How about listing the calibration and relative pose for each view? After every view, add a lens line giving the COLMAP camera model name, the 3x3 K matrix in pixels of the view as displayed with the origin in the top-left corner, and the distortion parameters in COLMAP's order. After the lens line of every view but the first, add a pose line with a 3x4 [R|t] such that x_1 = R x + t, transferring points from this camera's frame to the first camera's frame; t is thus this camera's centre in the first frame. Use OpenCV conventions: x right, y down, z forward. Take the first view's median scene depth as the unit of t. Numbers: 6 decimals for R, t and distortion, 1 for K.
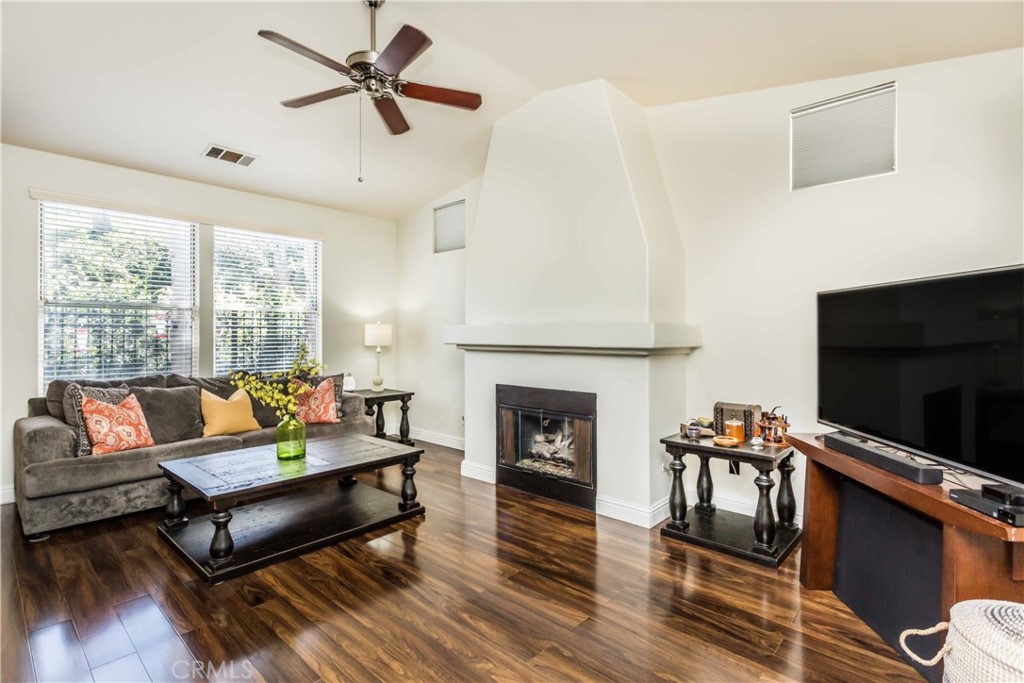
lens RADIAL K [[491.0, 0, 521.9], [0, 491.0, 323.1], [0, 0, 1]] dist [-0.001796, 0.000616]
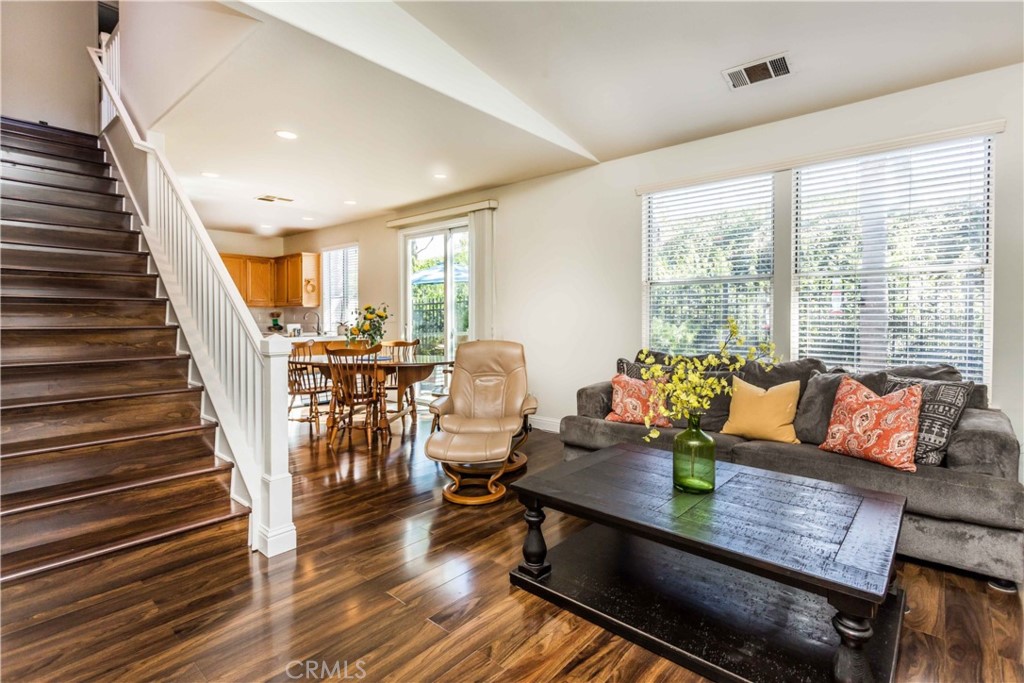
lens RADIAL K [[491.0, 0, 521.9], [0, 491.0, 323.1], [0, 0, 1]] dist [-0.001796, 0.000616]
pose [[0.015421, 0.011699, -0.999813, 0.167981], [0.016970, 0.999784, 0.011960, 0.032025], [0.999737, -0.017151, 0.015219, 0.644540]]
